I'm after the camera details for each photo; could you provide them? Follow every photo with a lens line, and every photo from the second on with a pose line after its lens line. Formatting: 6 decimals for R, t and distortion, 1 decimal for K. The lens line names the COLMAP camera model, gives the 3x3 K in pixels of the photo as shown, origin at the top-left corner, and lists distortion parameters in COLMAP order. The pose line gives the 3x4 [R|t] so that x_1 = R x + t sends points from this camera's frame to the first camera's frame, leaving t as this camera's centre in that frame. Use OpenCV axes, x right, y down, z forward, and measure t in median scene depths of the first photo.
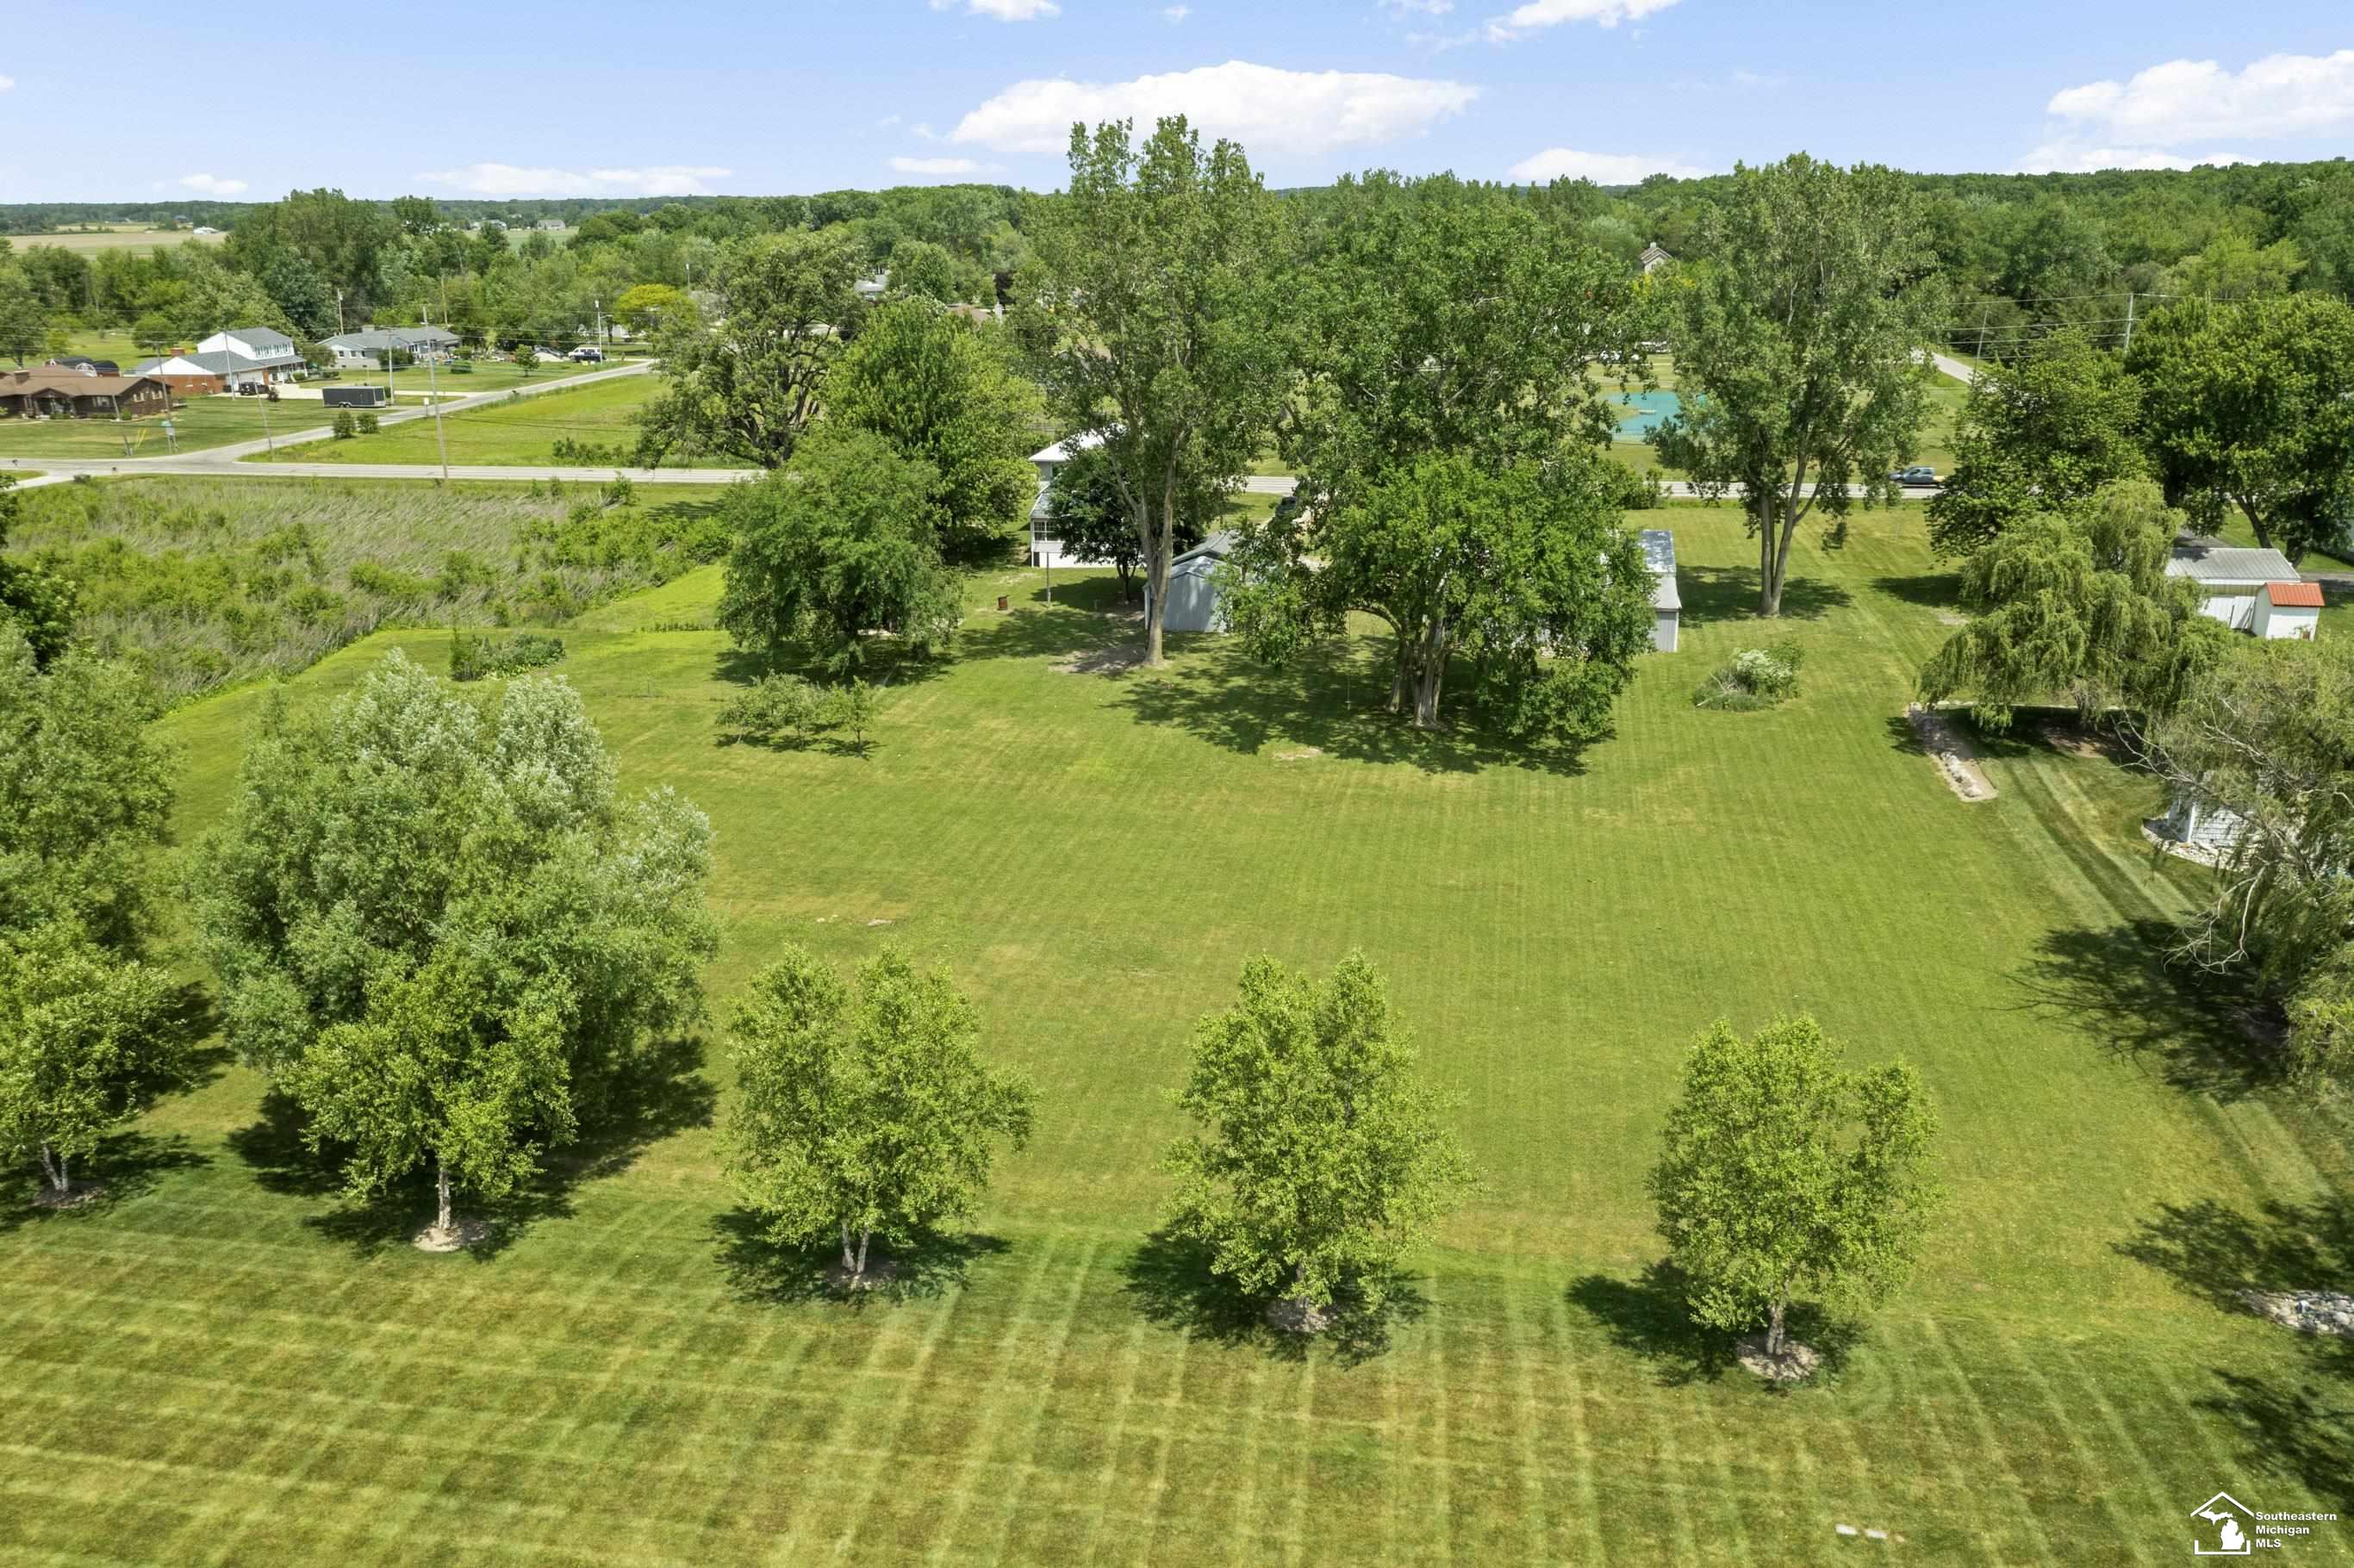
lens RADIAL K [[1904.9, 0, 1180.8], [0, 1904.9, 784.7], [0, 0, 1]] dist [-0.001415, 0.019222]
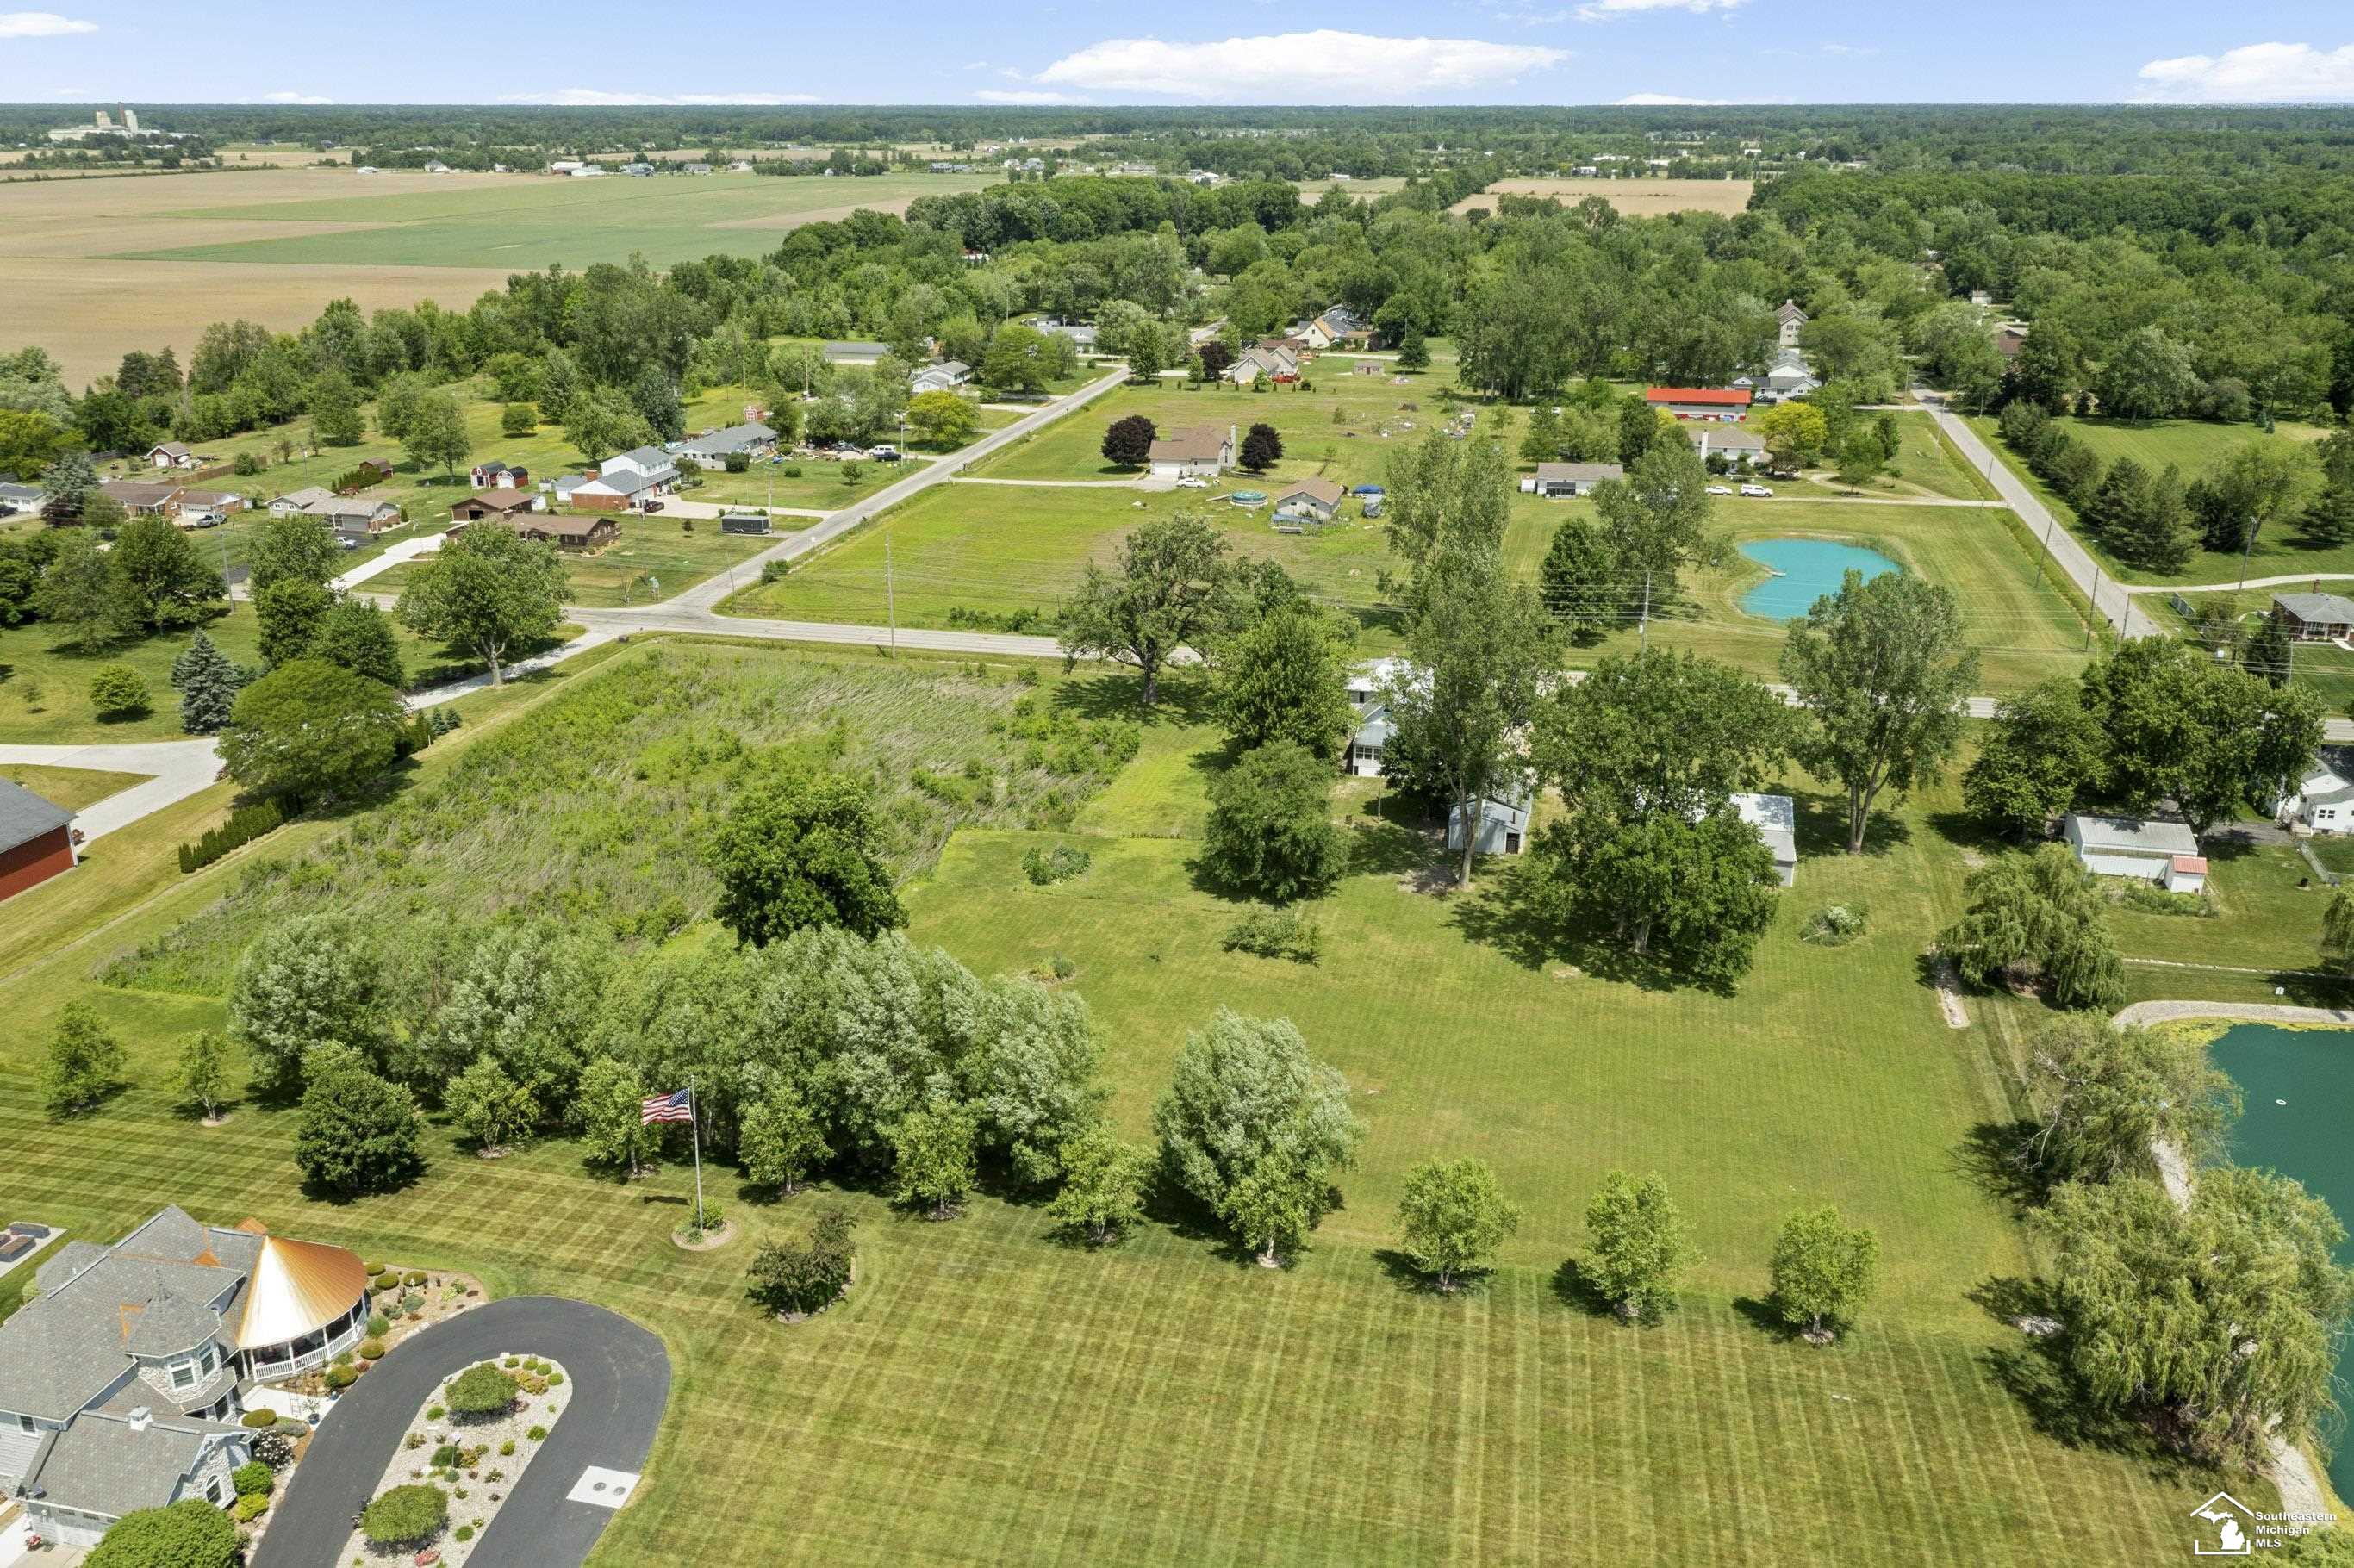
lens RADIAL K [[1904.9, 0, 1181.5], [0, 1904.9, 801.0], [0, 0, 1]] dist [-0.001415, 0.019222]
pose [[0.998098, 0.029091, -0.054348, -0.213209], [-0.026731, 0.998688, 0.043668, -0.255386], [0.055547, -0.042132, 0.997567, -0.795889]]
